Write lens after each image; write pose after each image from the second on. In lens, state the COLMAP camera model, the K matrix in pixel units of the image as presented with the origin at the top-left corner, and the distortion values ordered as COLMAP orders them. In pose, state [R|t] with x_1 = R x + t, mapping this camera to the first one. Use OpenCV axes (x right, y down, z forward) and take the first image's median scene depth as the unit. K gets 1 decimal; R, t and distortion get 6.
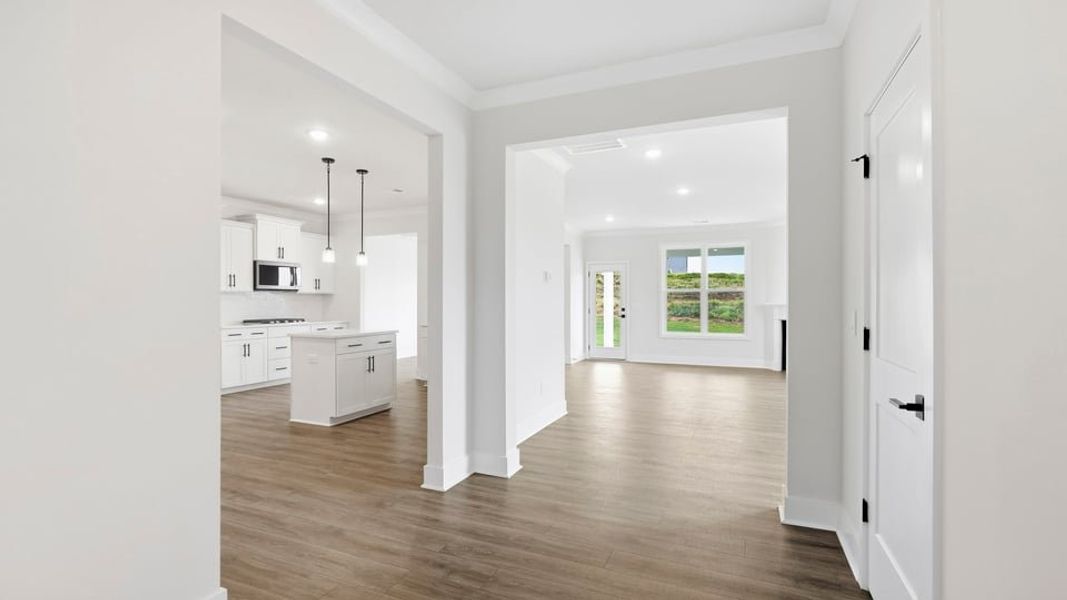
lens RADIAL K [[489.4, 0, 533.5], [0, 489.4, 306.4], [0, 0, 1]] dist [-0.003298, -0.000137]
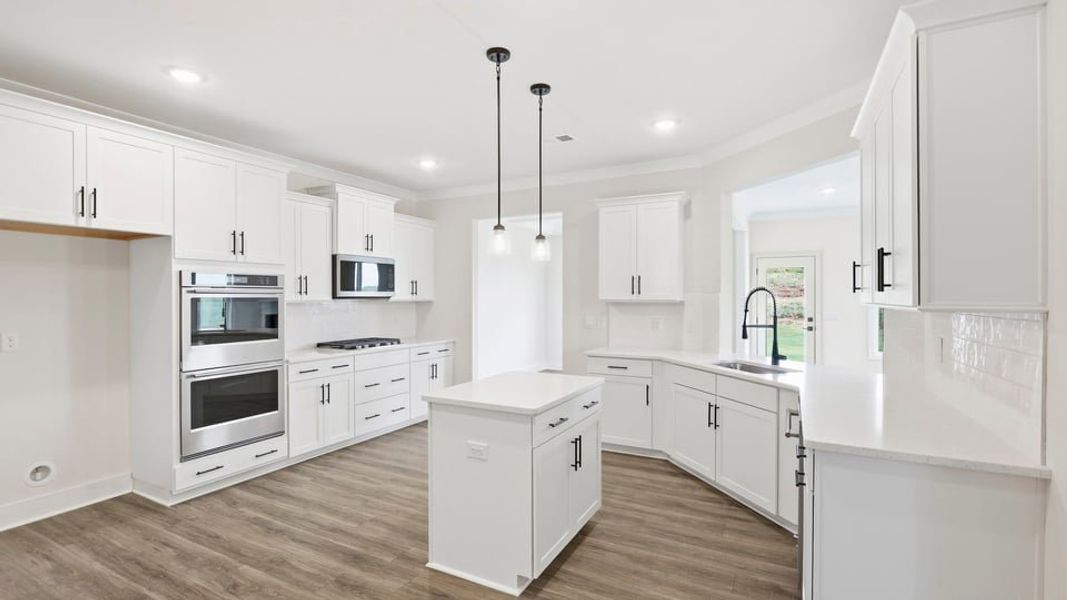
lens RADIAL K [[489.4, 0, 531.7], [0, 489.4, 299.4], [0, 0, 1]] dist [-0.003298, -0.000137]
pose [[0.997071, -0.000228, -0.076475, -0.228117], [-0.000048, 0.999993, -0.003611, -0.027232], [0.076475, 0.003604, 0.997065, 0.324680]]
